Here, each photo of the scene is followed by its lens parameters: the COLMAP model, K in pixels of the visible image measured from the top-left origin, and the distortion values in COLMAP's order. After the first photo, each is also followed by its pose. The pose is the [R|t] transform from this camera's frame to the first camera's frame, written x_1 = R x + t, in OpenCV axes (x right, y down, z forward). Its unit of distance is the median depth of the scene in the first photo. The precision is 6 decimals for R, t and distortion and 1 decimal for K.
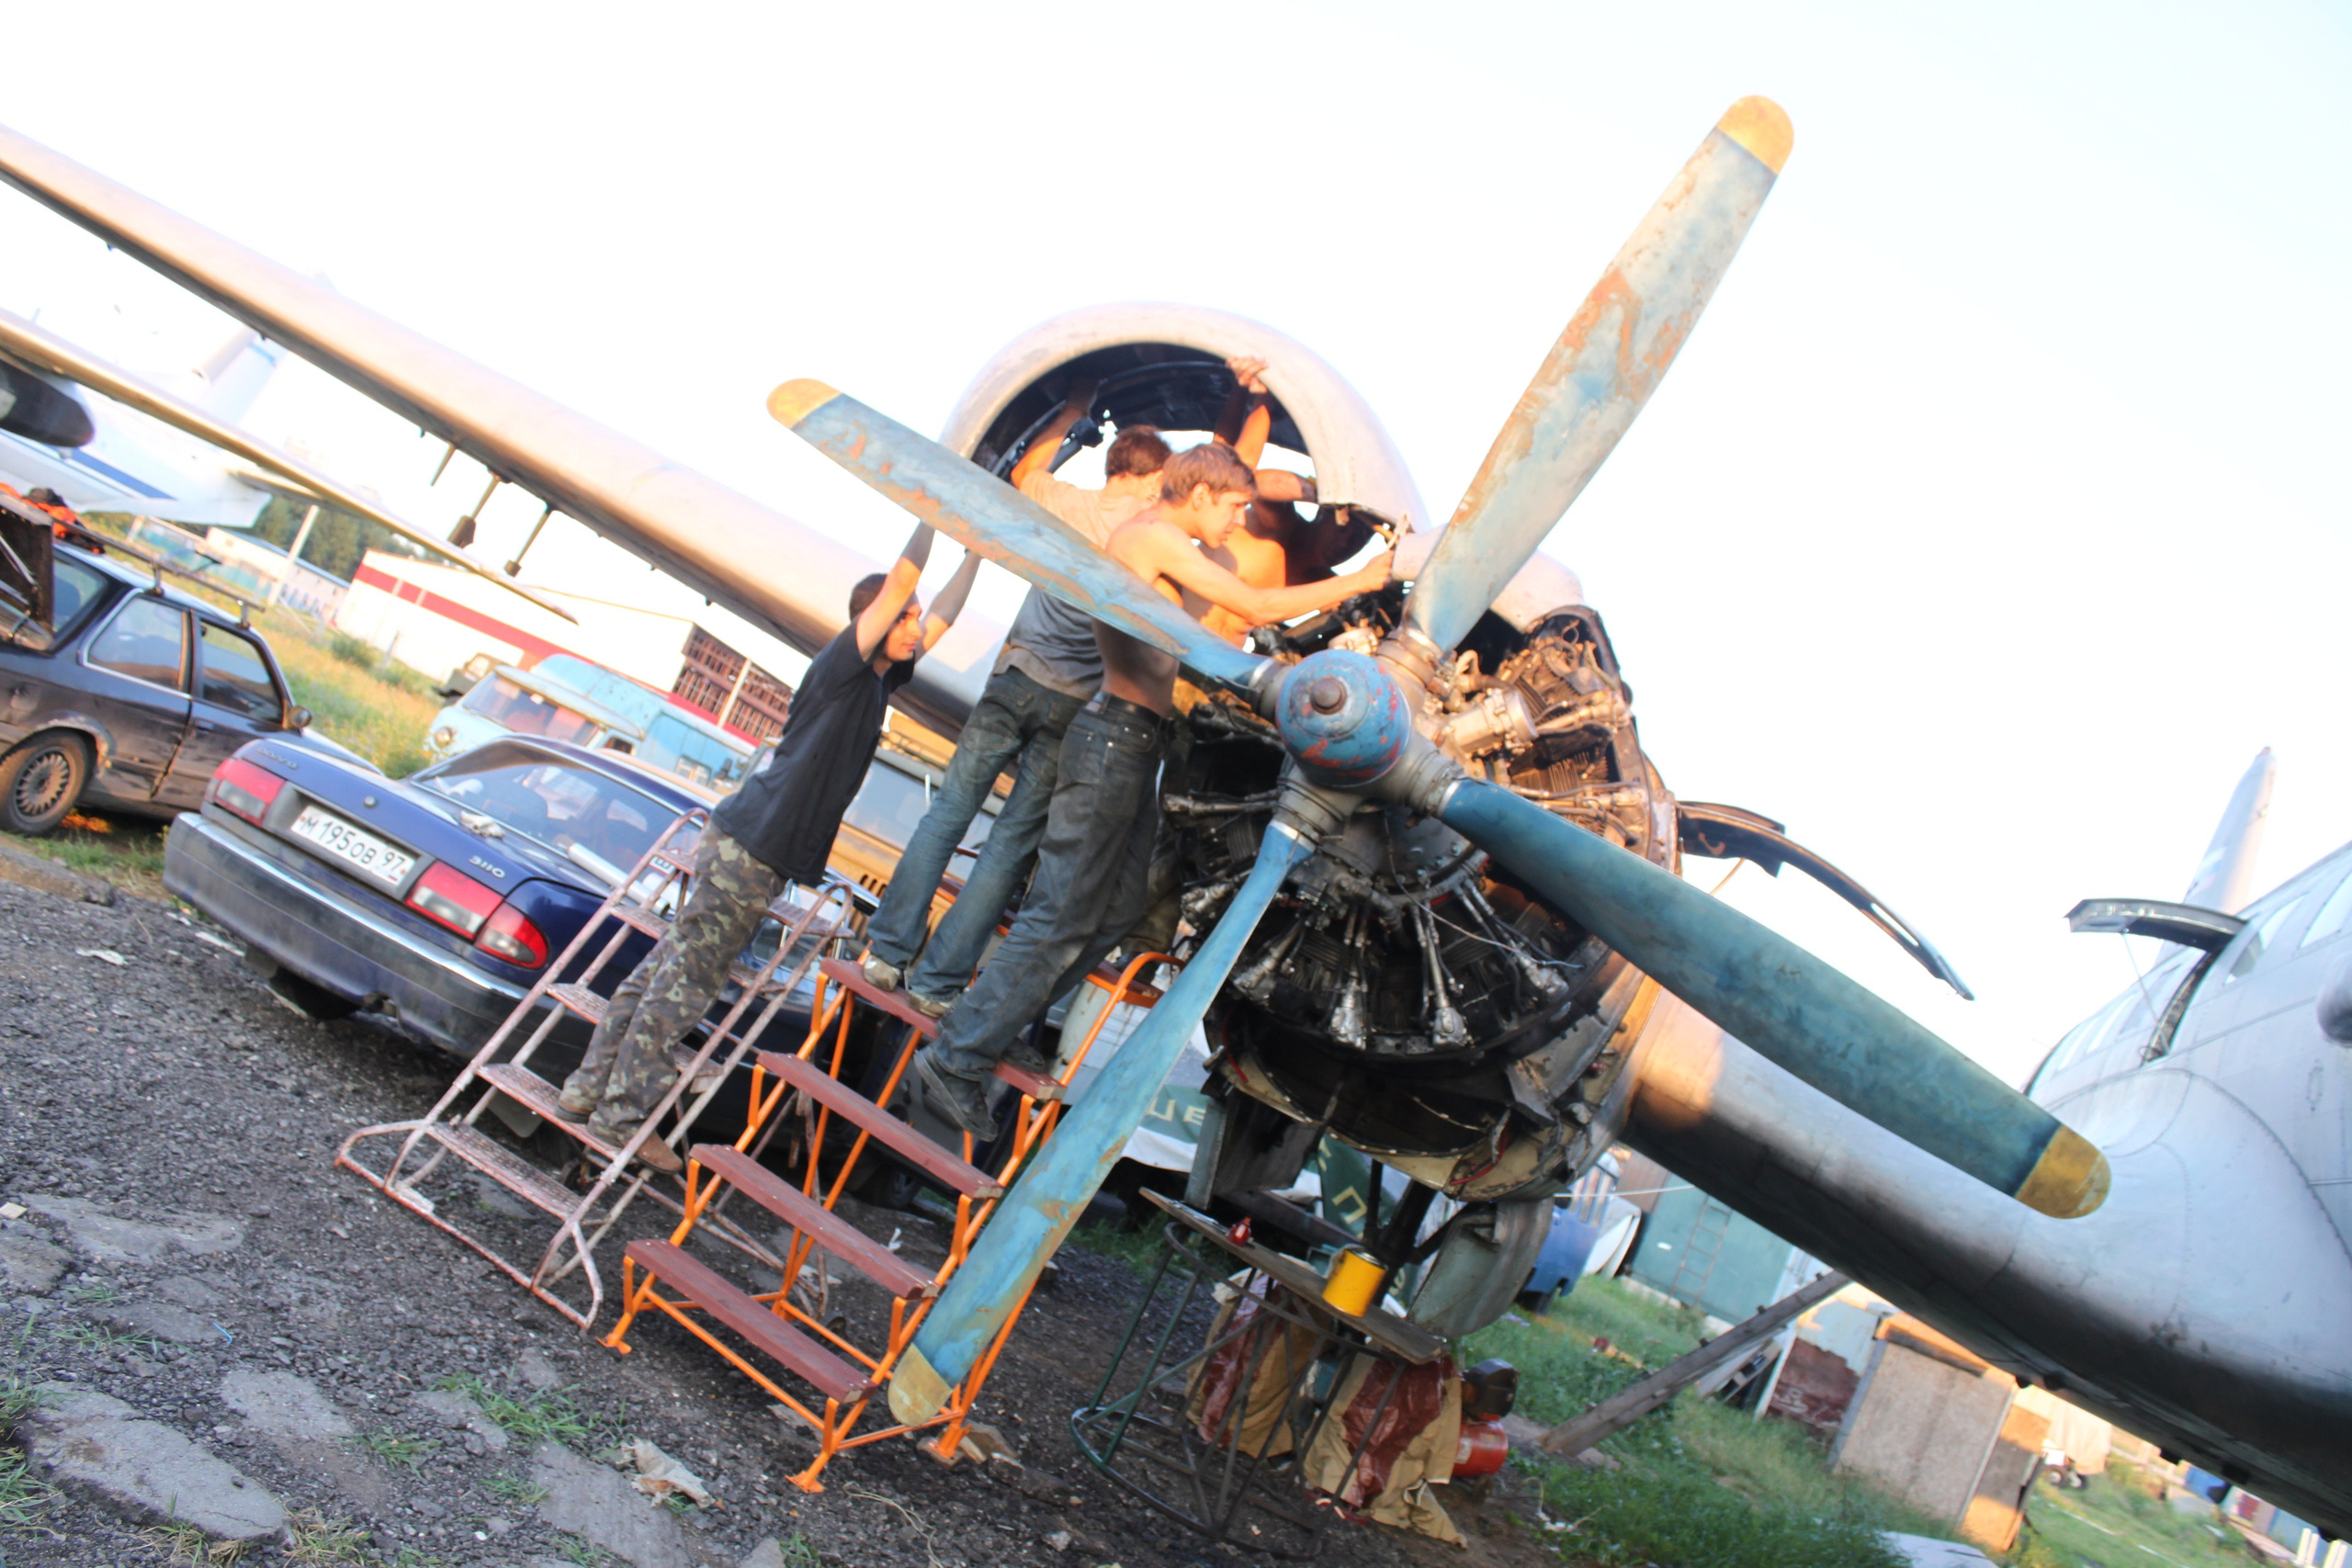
lens RADIAL K [[1970.0, 0, 1188.0], [0, 1970.0, 751.3], [0, 0, 1]] dist [-0.151045, 0.001842]
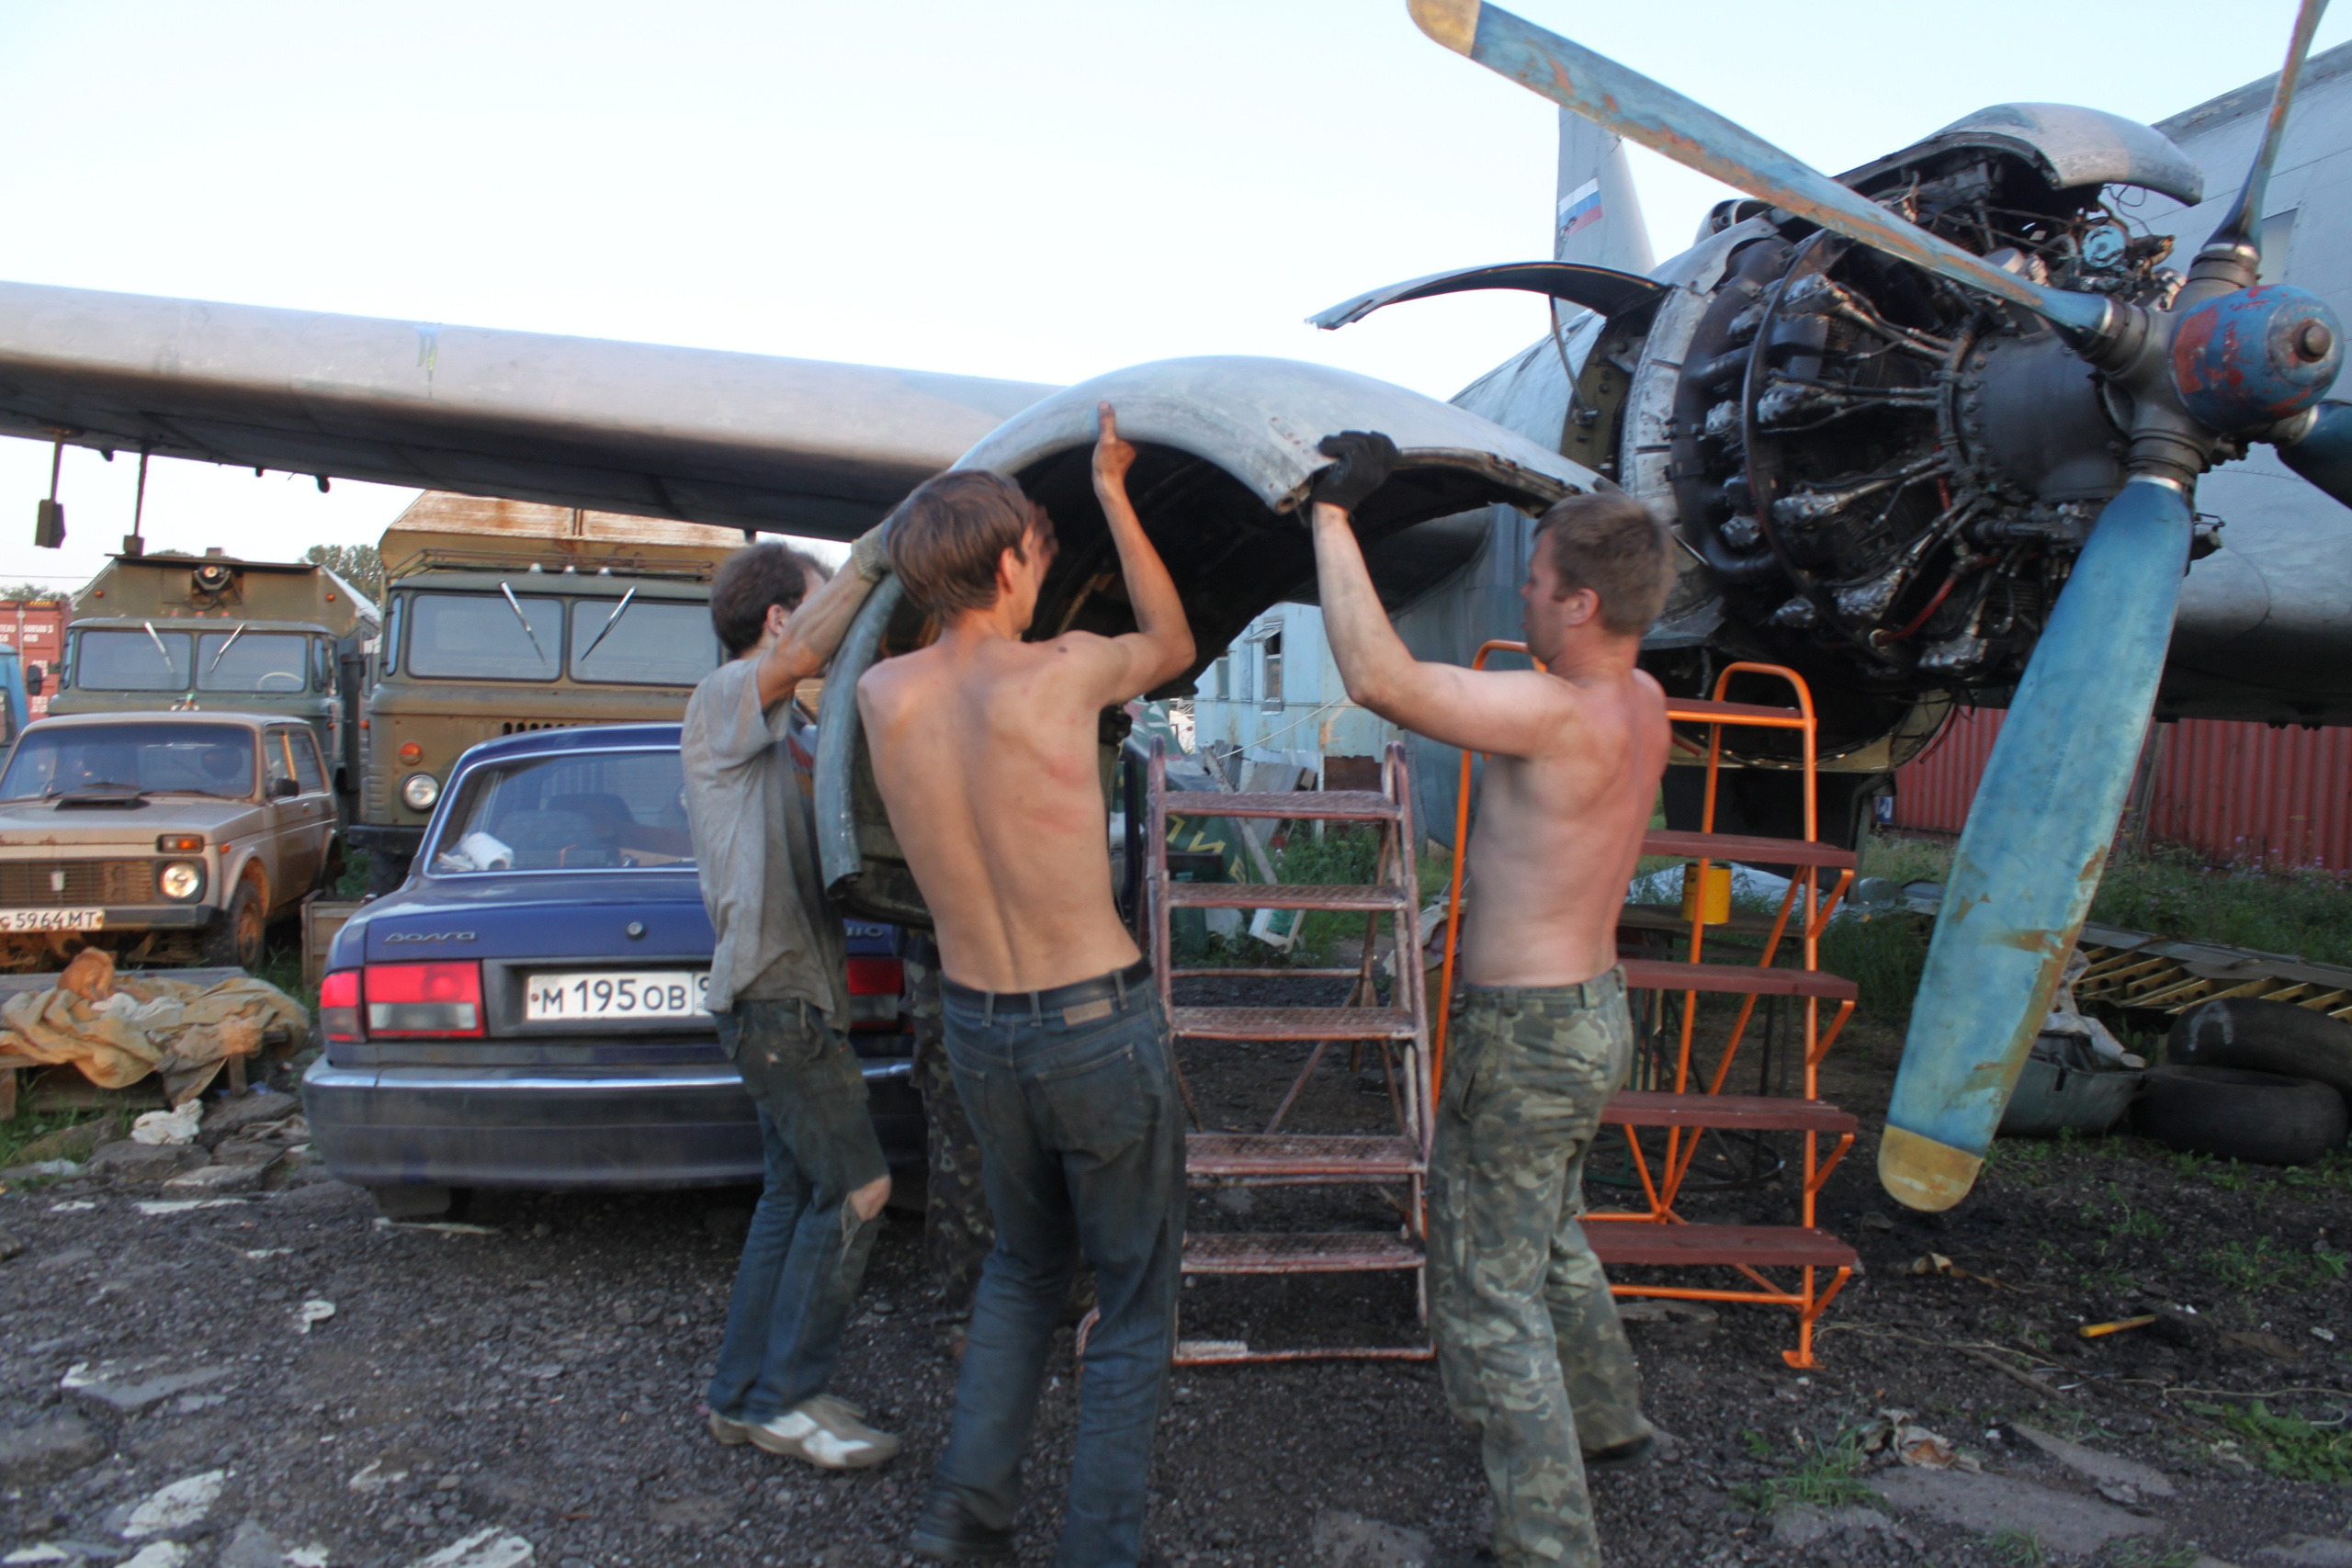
lens RADIAL K [[1955.4, 0, 1191.4], [0, 1955.4, 772.0], [0, 0, 1]] dist [-0.162547, 0.137865]
pose [[0.880750, -0.250629, 0.401826, -0.729871], [0.137286, 0.947171, 0.289861, -0.149647], [-0.453246, -0.200130, 0.868629, 0.400731]]
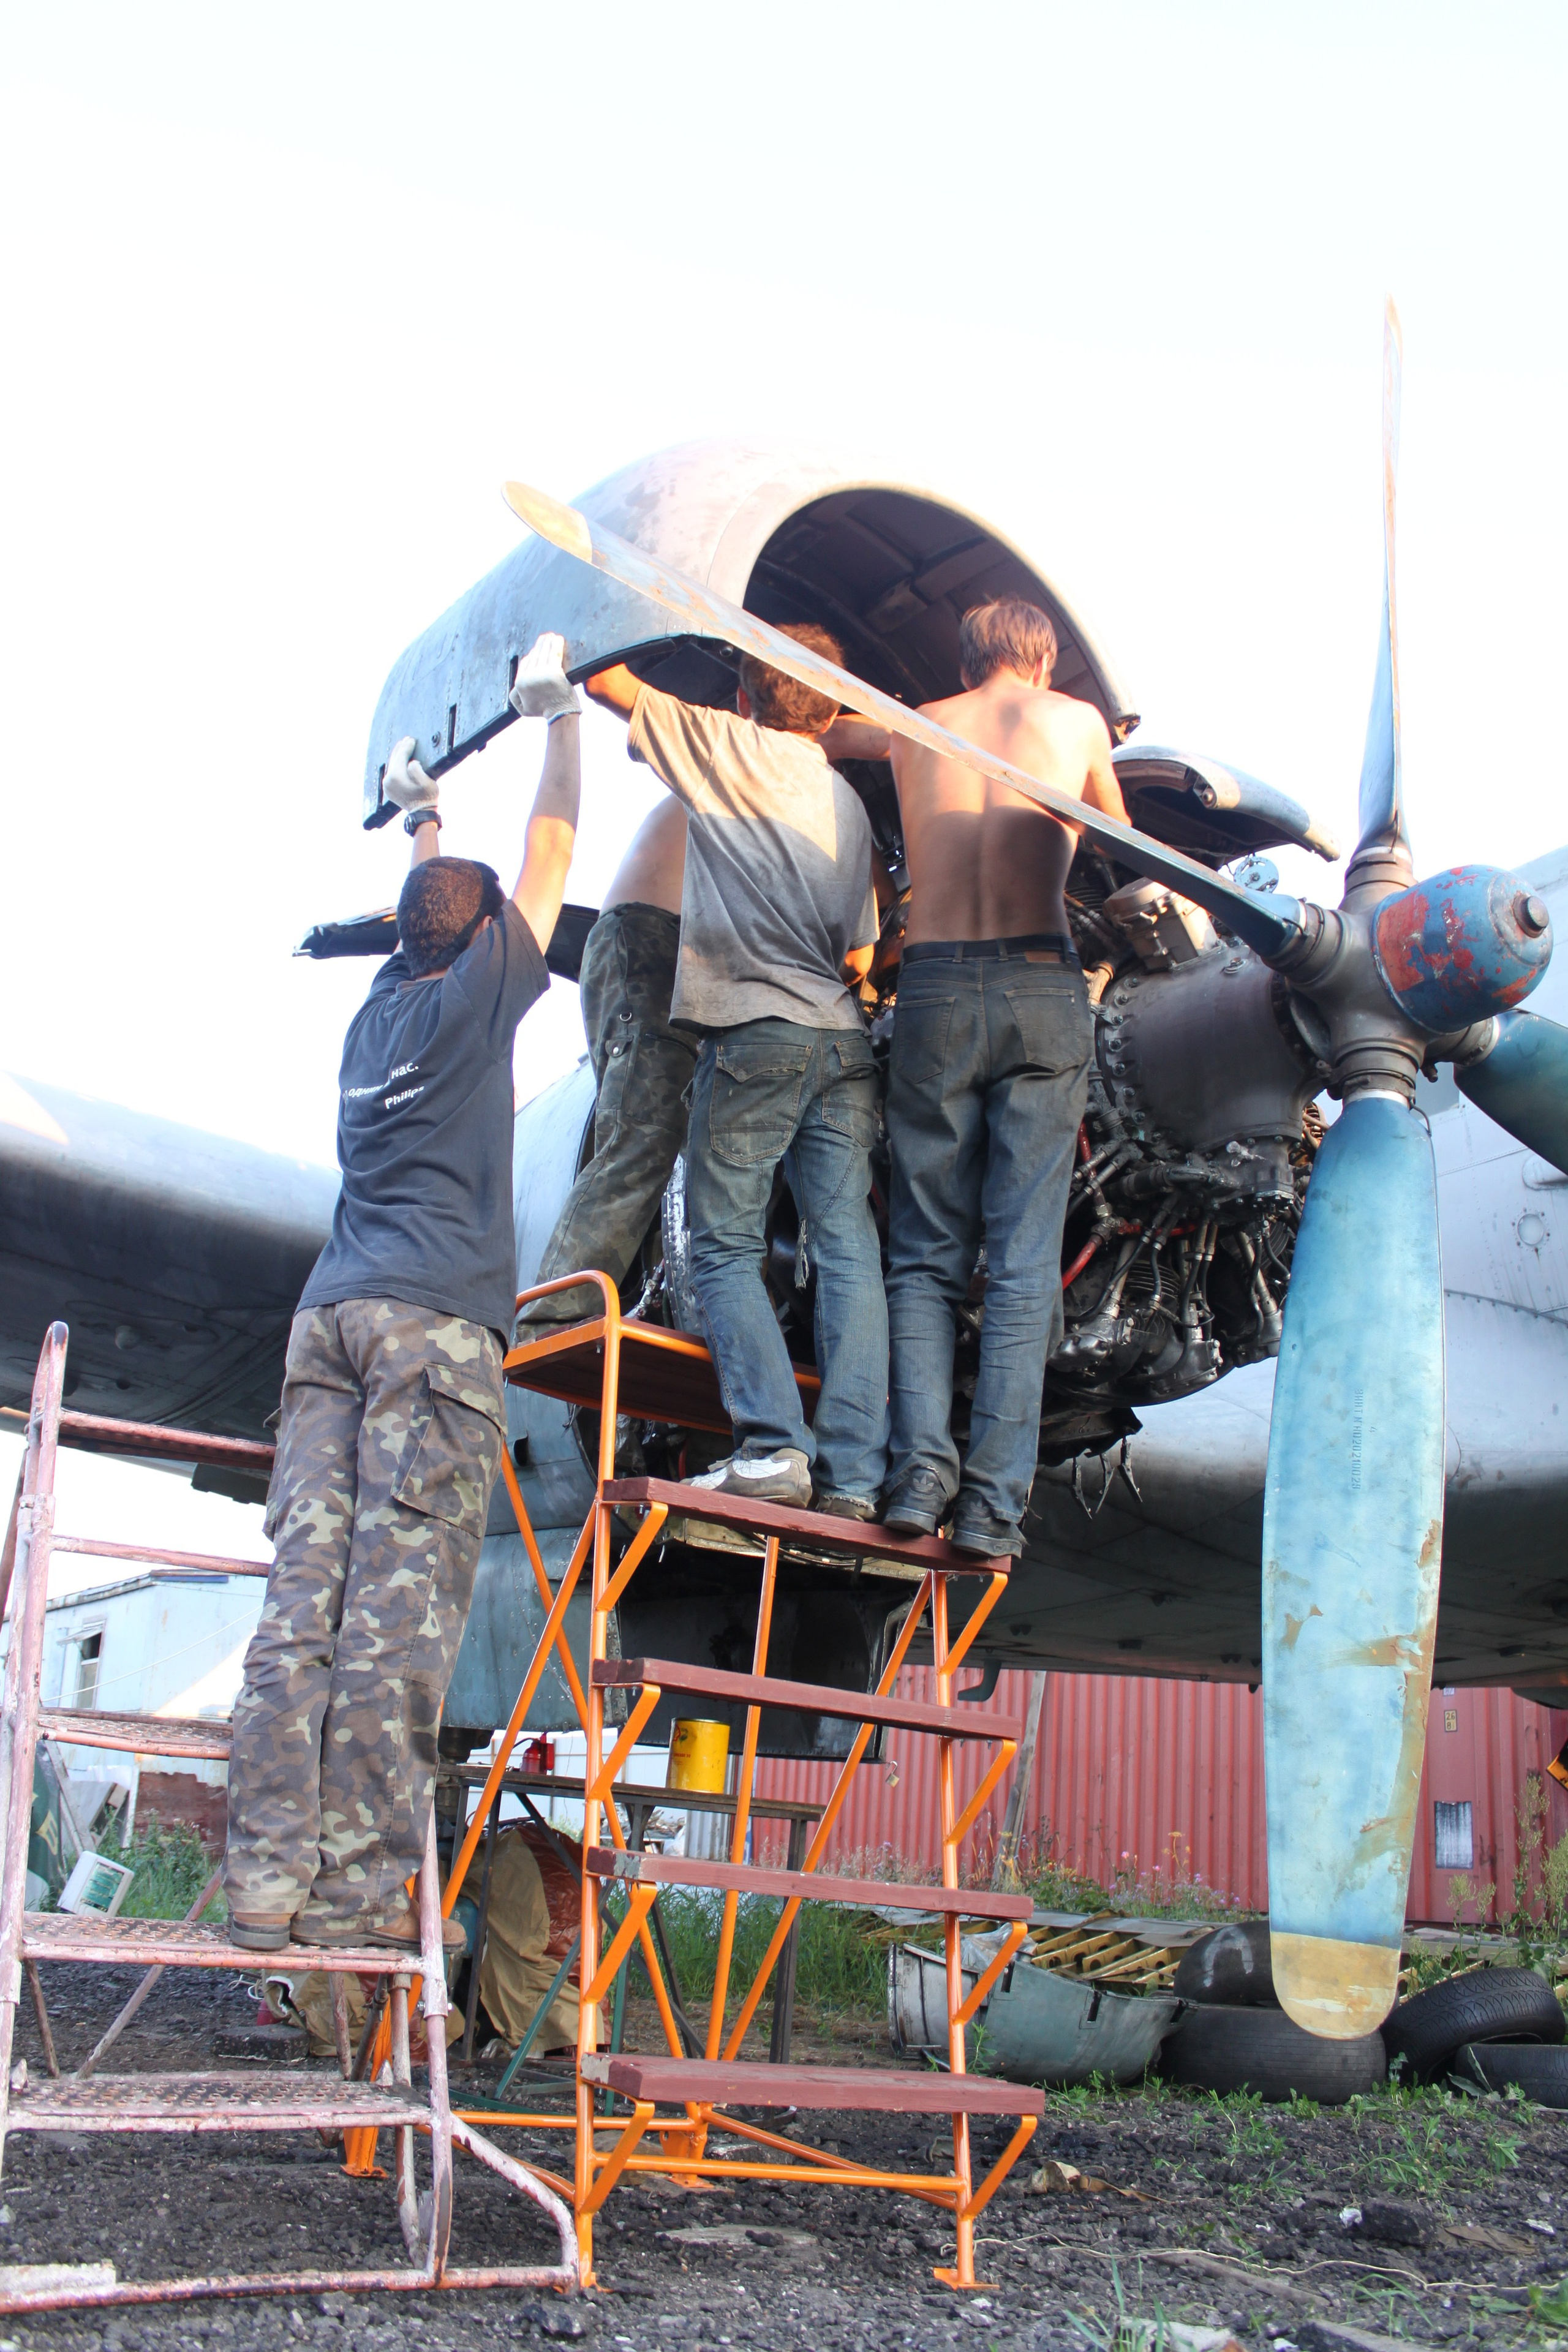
lens RADIAL K [[1955.6, 0, 772.2], [0, 1955.6, 1159.4], [0, 0, 1]] dist [-0.162547, 0.137865]
pose [[0.666153, 0.024147, 0.745424, -0.679252], [0.005793, 0.999278, -0.037547, 0.094628], [-0.745793, 0.029330, 0.665532, 0.648241]]
